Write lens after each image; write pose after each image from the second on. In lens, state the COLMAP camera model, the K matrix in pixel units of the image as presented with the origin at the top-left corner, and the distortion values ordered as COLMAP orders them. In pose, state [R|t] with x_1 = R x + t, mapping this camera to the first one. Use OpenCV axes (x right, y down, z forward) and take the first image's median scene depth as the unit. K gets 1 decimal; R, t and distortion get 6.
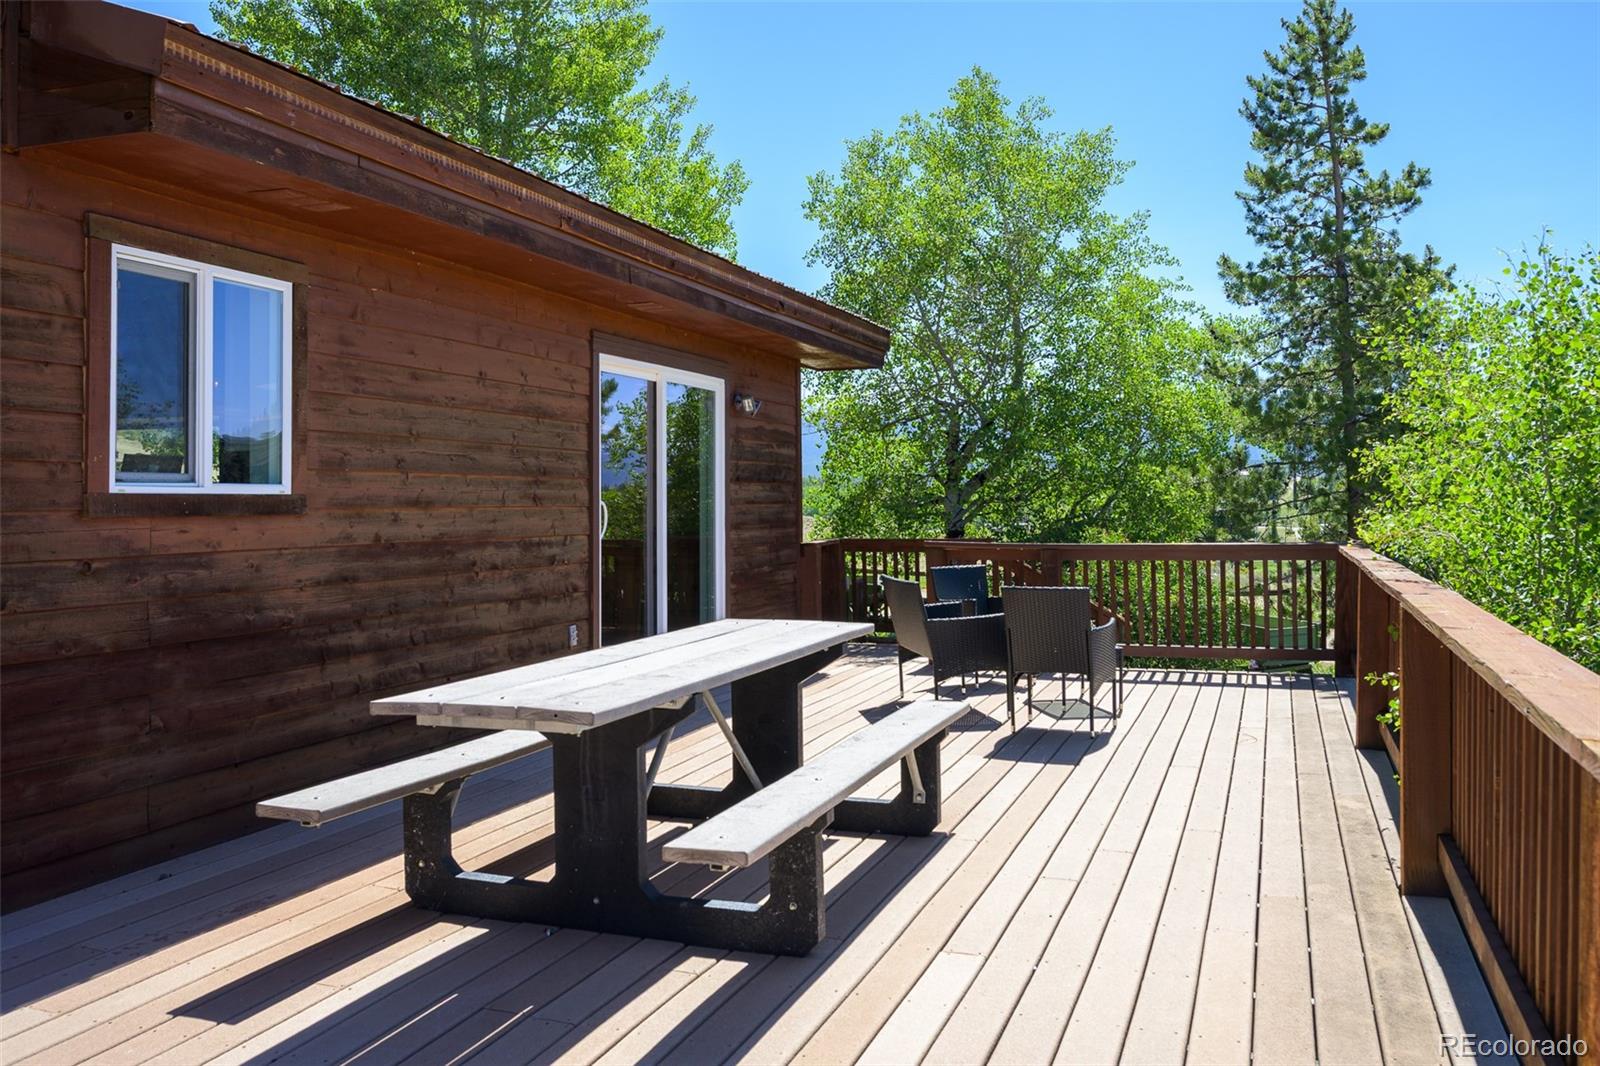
lens RADIAL K [[1258.4, 0, 797.4], [0, 1258.4, 520.9], [0, 0, 1]] dist [0.003651, -0.005731]
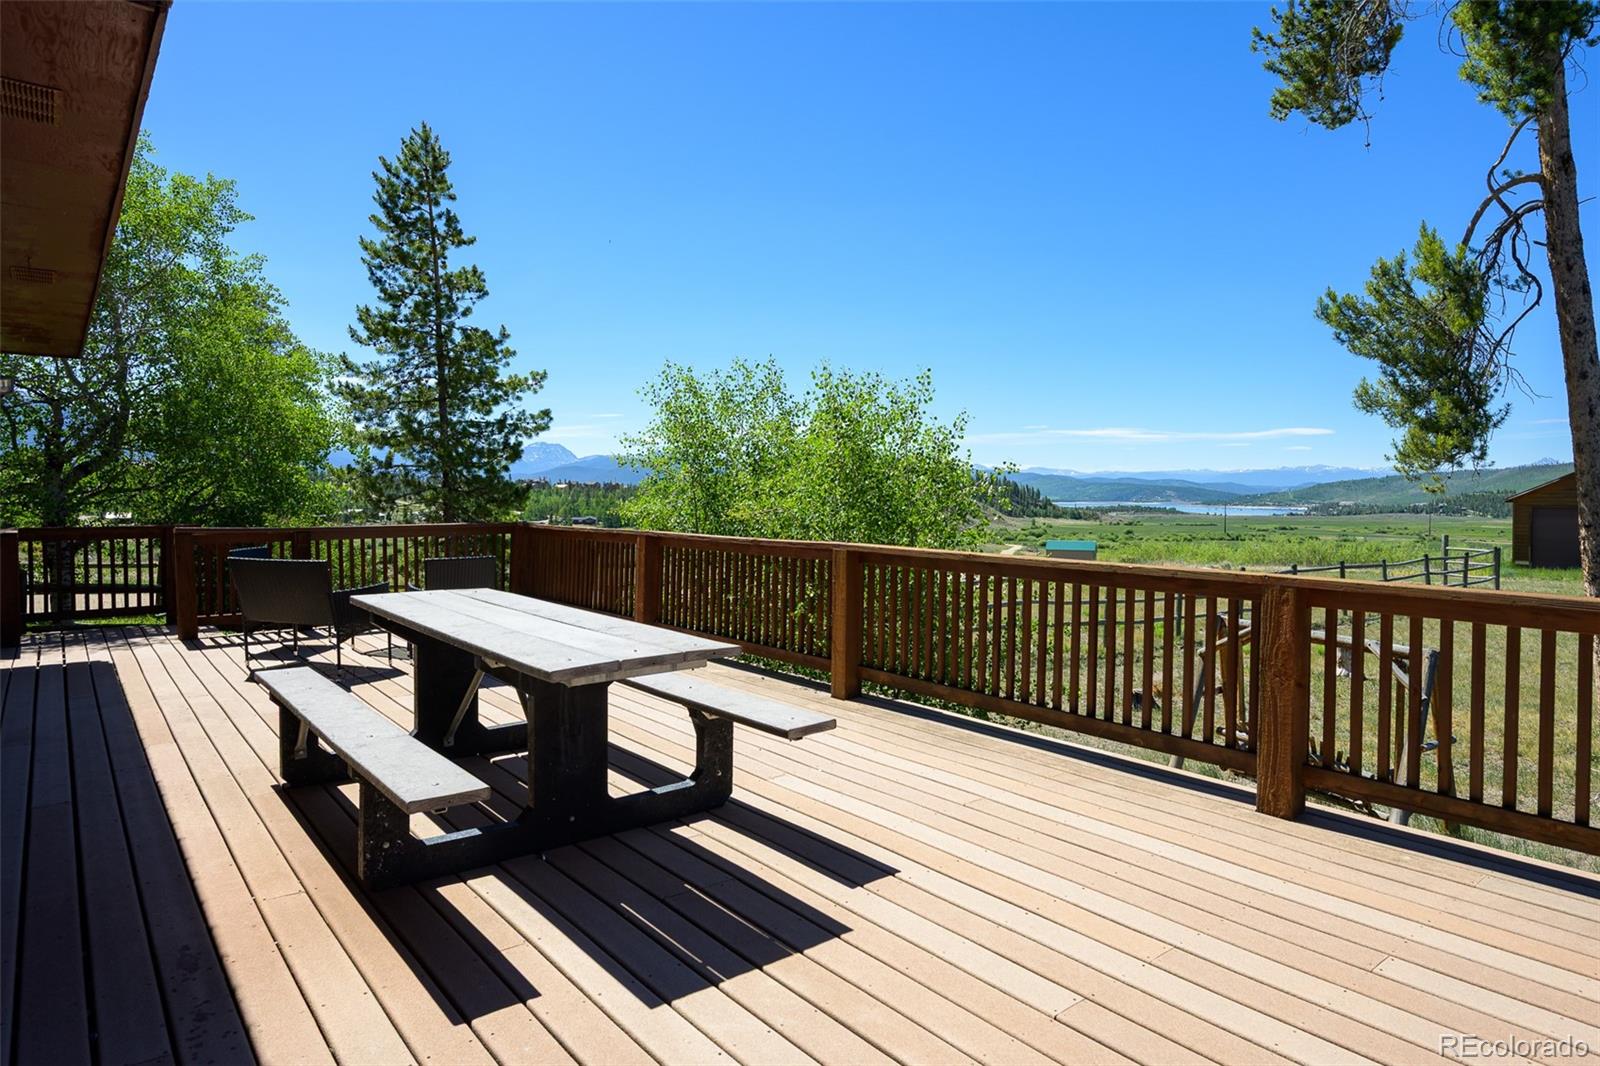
lens RADIAL K [[909.4, 0, 803.2], [0, 909.4, 540.2], [0, 0, 1]] dist [-0.004425, -0.001081]
pose [[0.528038, -0.037818, 0.848378, -0.235892], [0.008194, 0.999188, 0.039440, 0.000394], [-0.849181, -0.013874, 0.527919, 0.107755]]
